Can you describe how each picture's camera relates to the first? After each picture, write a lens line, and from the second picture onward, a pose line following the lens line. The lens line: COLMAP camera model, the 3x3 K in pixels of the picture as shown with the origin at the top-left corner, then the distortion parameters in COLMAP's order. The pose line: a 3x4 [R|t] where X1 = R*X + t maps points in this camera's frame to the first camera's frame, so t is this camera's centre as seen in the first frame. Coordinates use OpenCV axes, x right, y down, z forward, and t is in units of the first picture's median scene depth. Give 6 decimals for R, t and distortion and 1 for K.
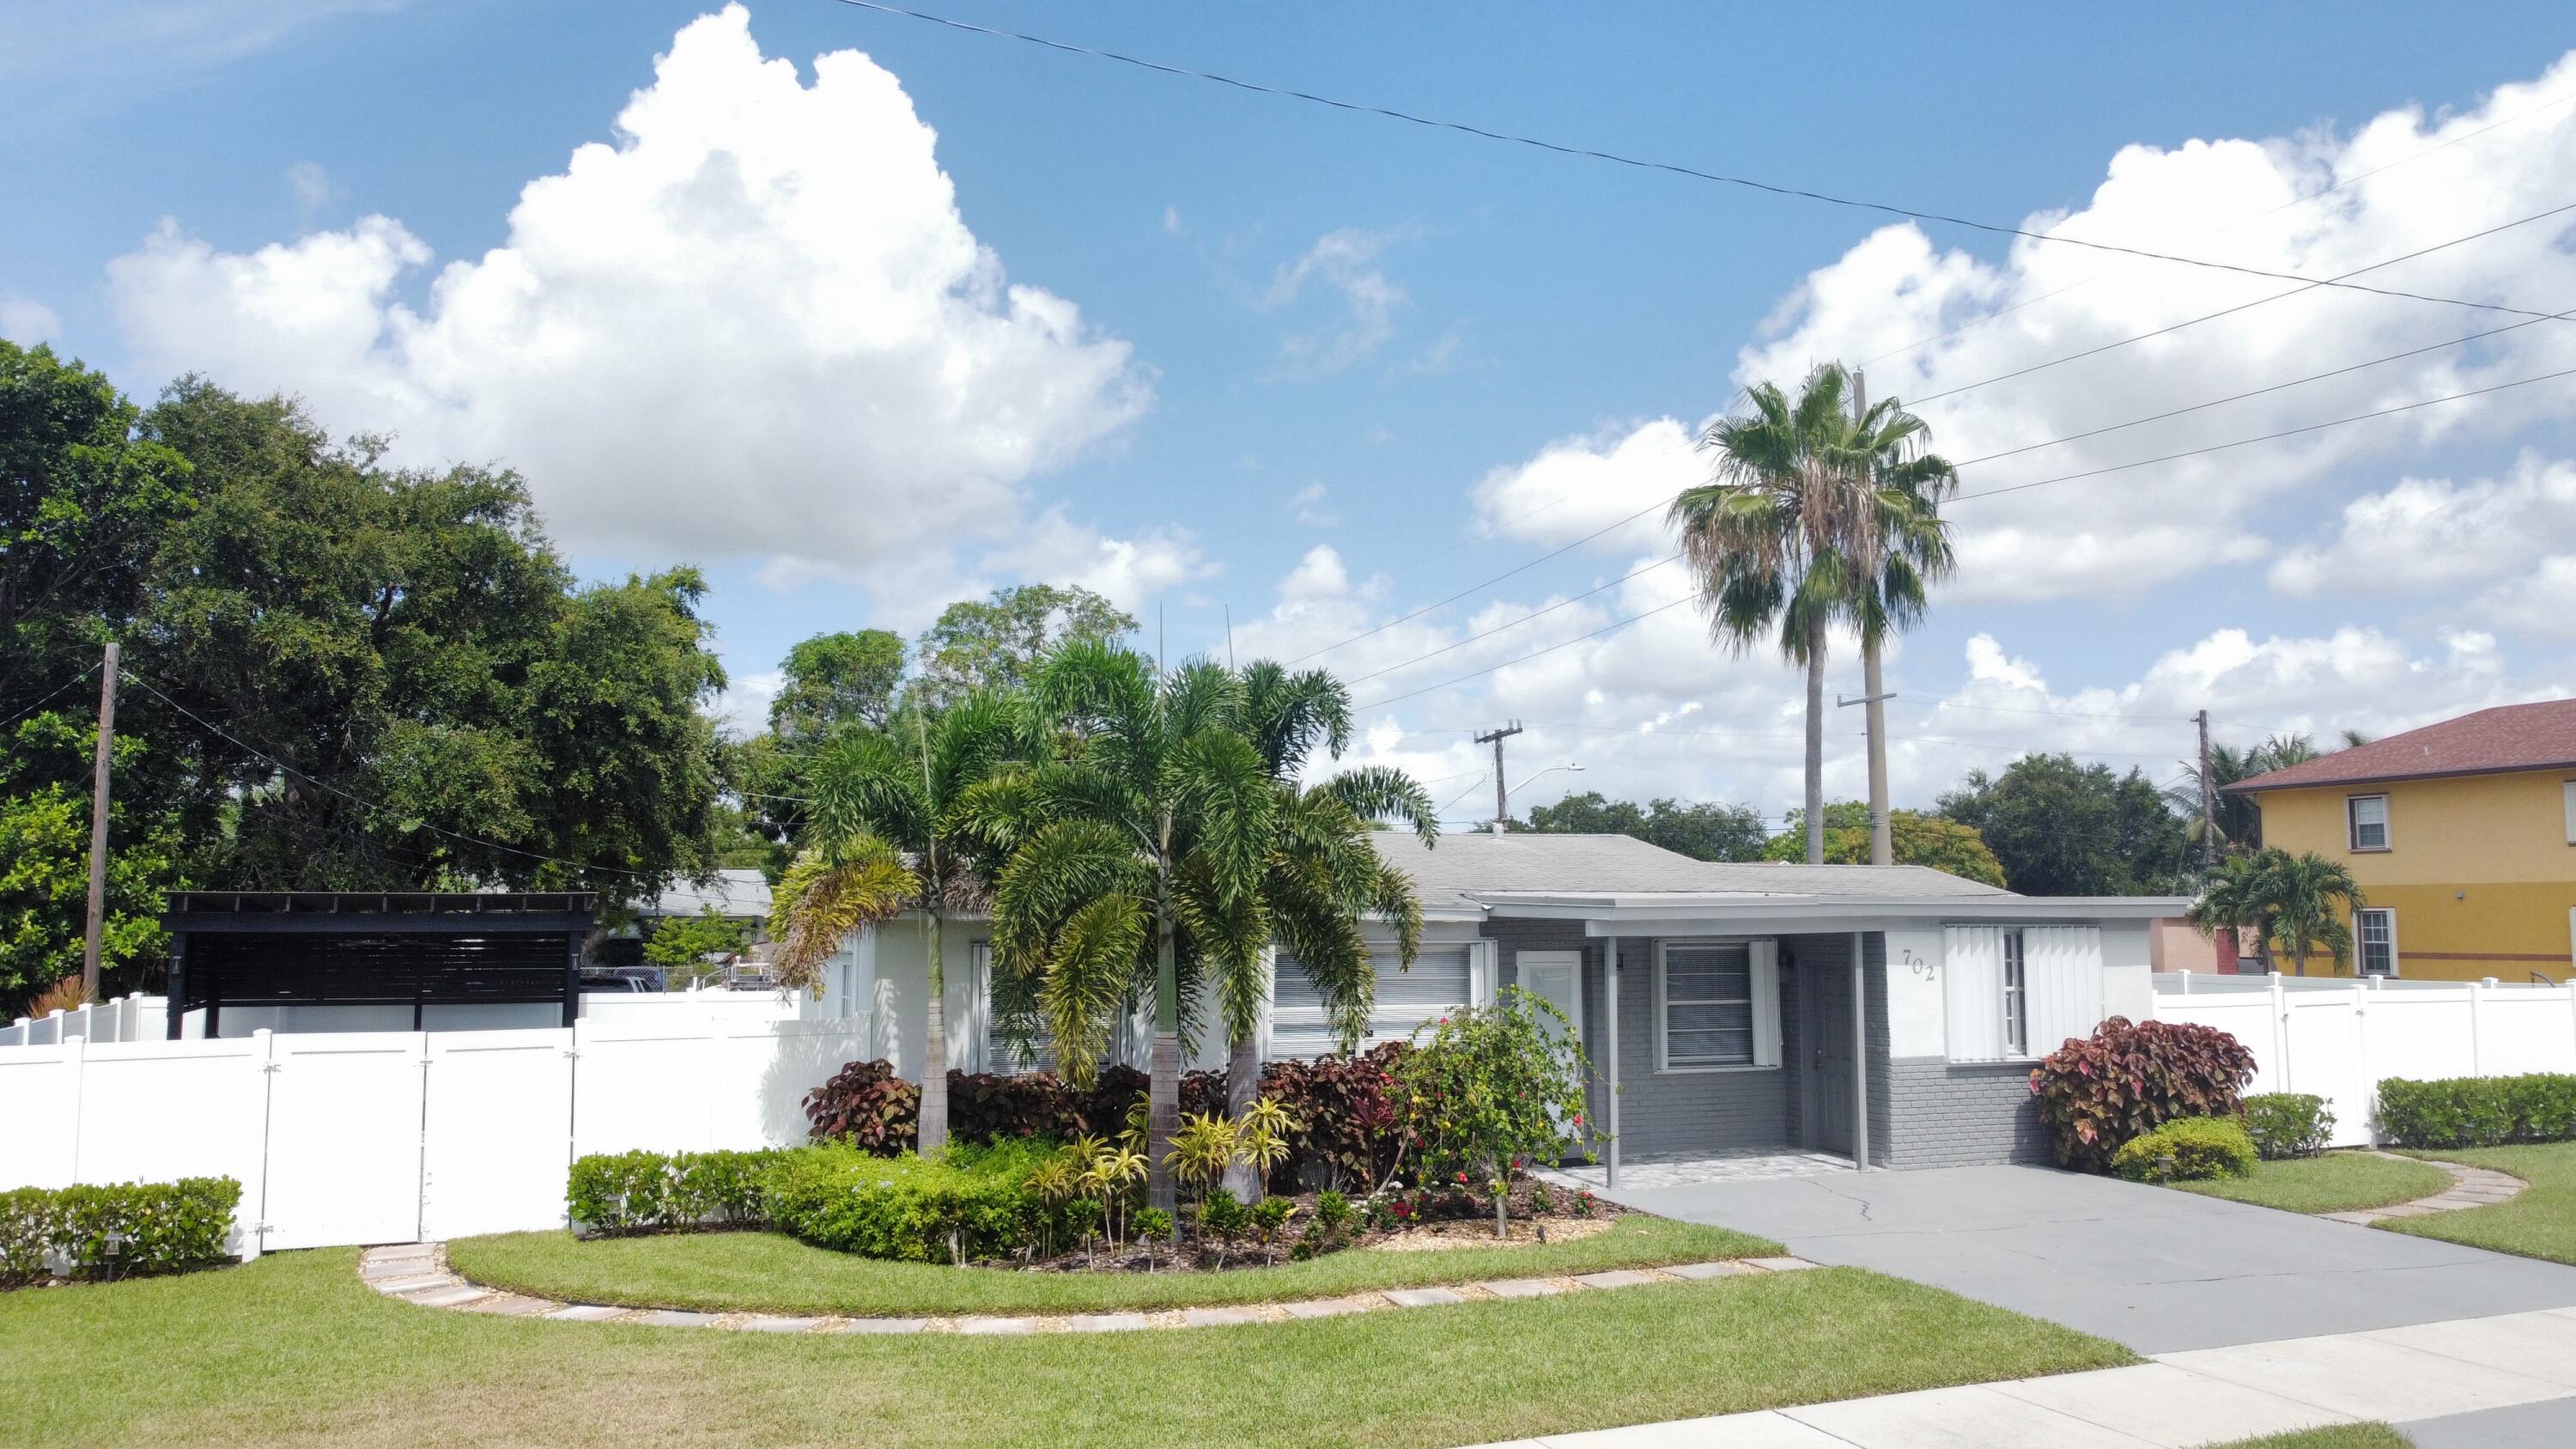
lens RADIAL K [[1938.4, 0, 1288.0], [0, 1938.4, 724.5], [0, 0, 1]] dist [0.002842, -0.002076]
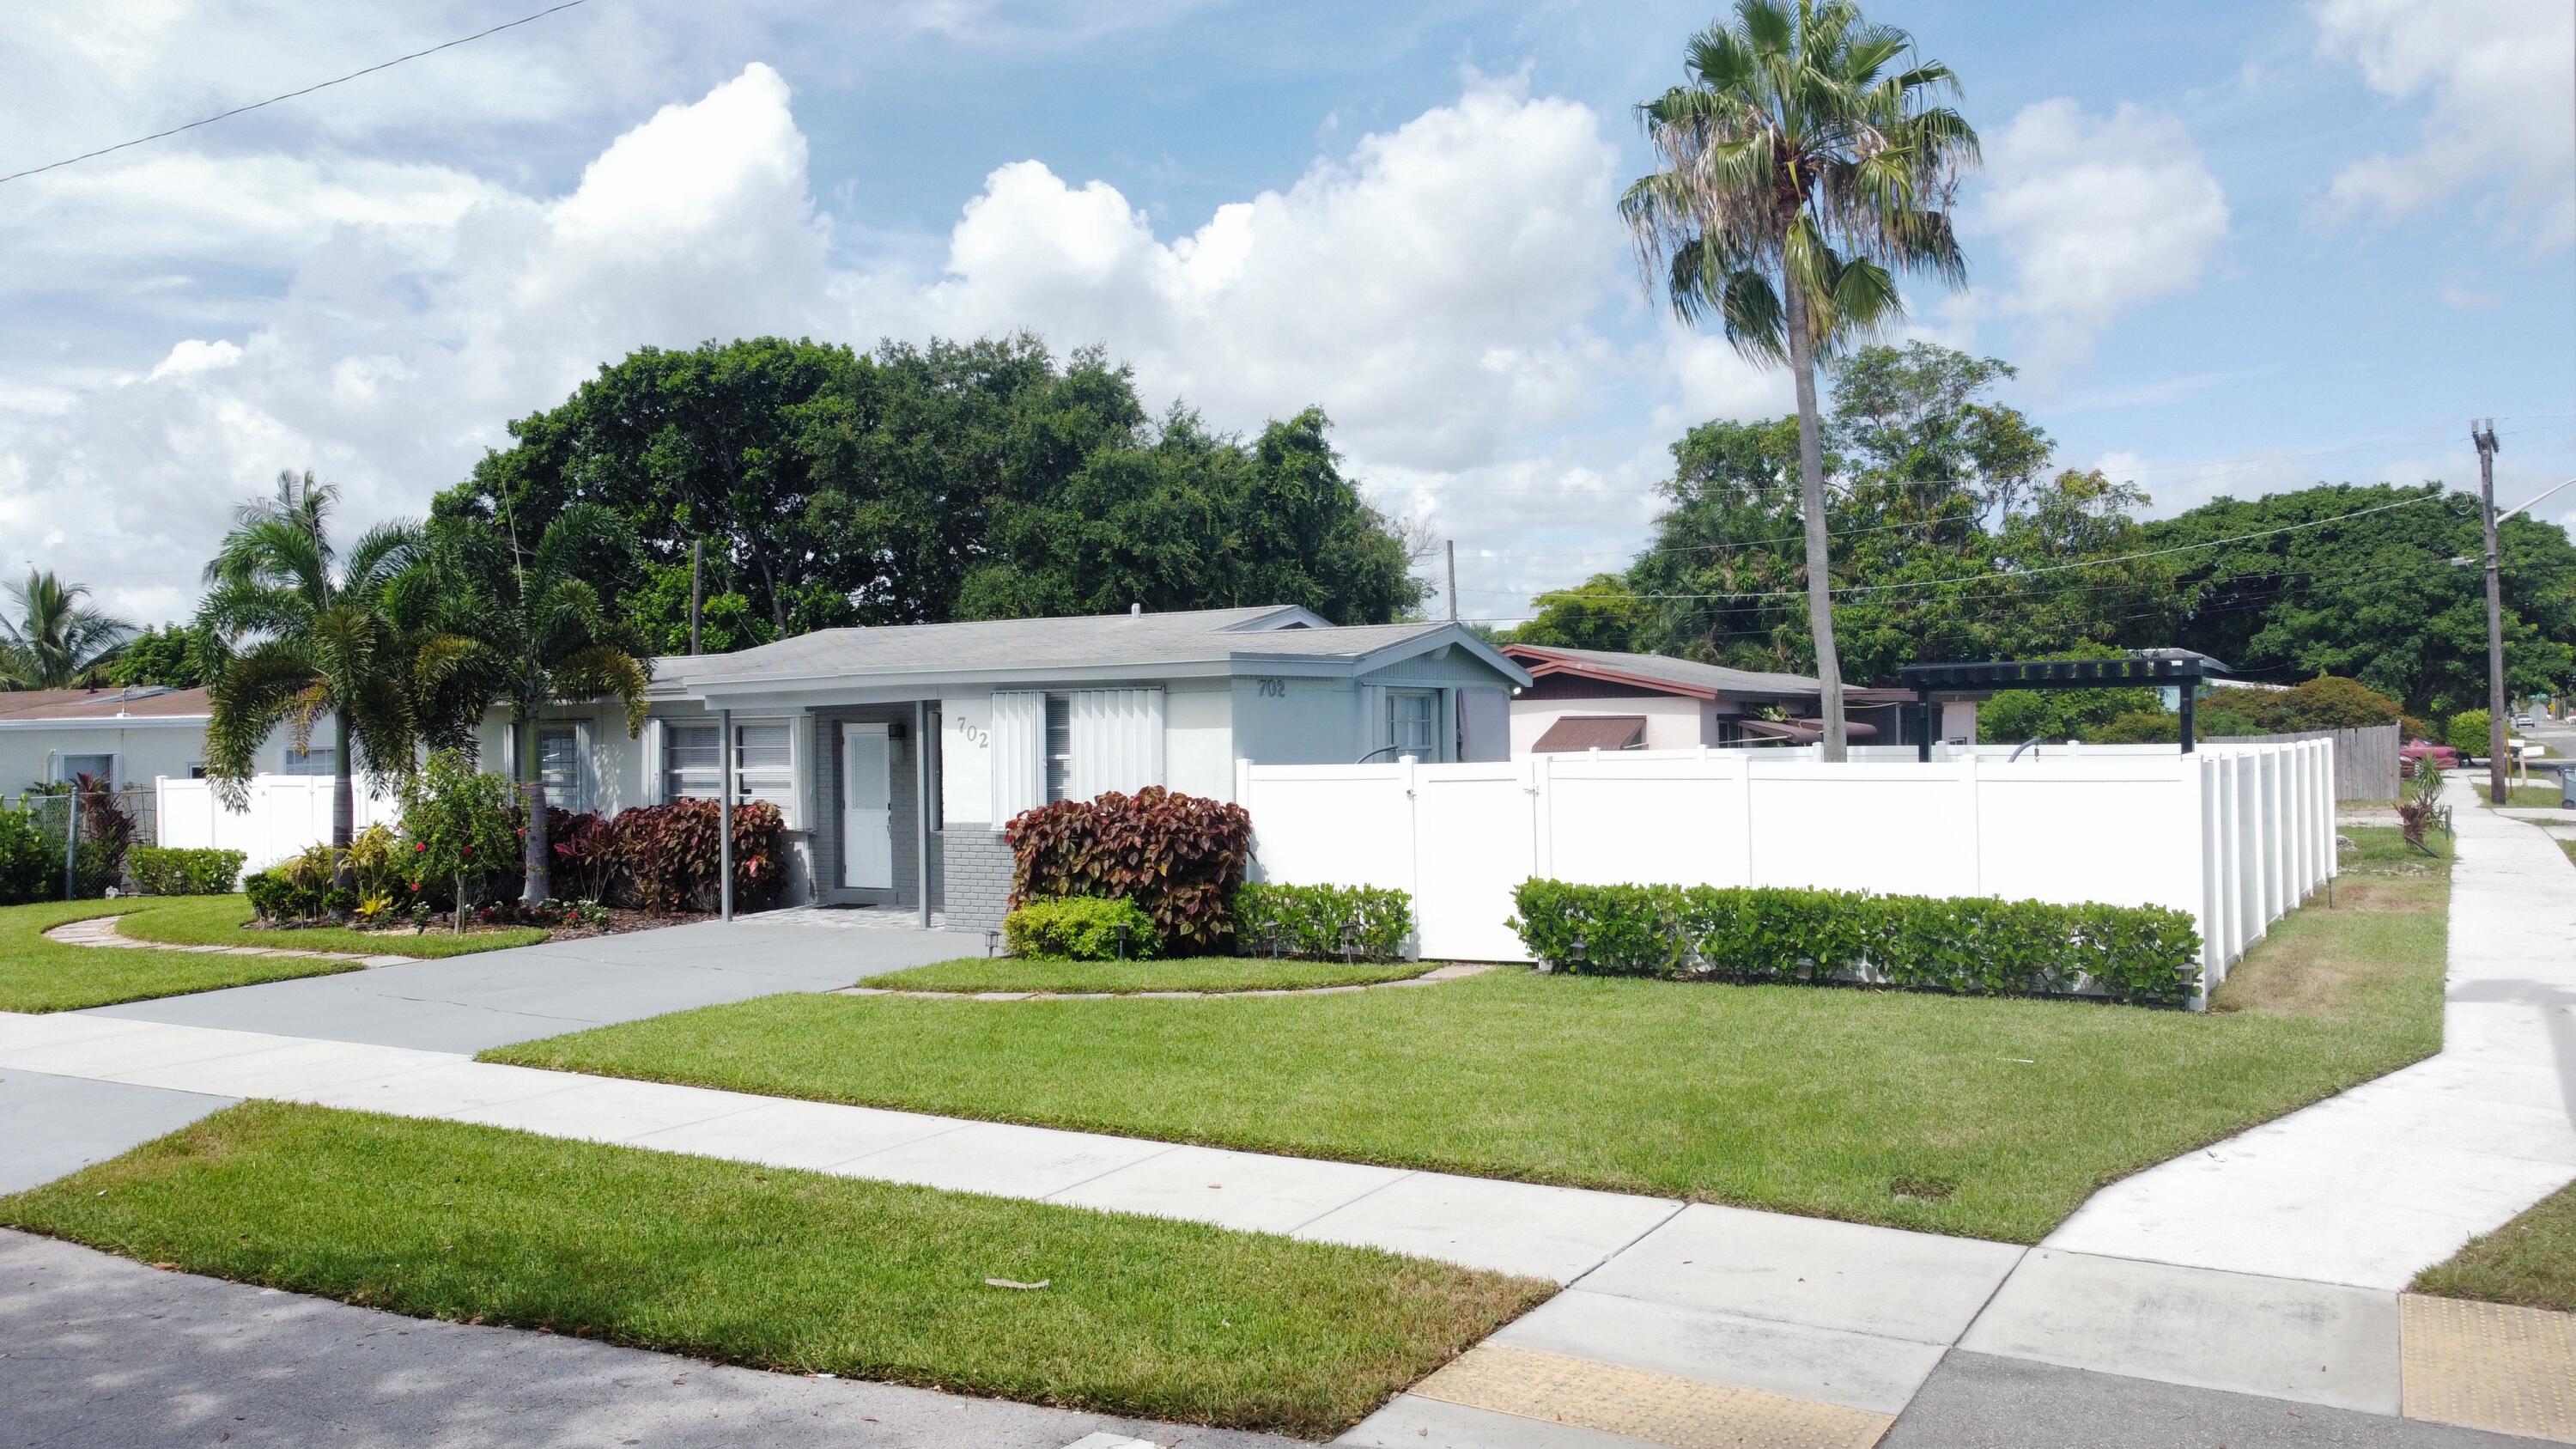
lens RADIAL K [[1943.4, 0, 1288.0], [0, 1943.4, 724.5], [0, 0, 1]] dist [-0.003029, 0.009241]
pose [[0.601397, -0.011606, -0.798866, 1.214390], [0.097314, 0.993514, 0.058825, 0.076185], [0.793001, -0.113118, 0.598626, 0.523673]]
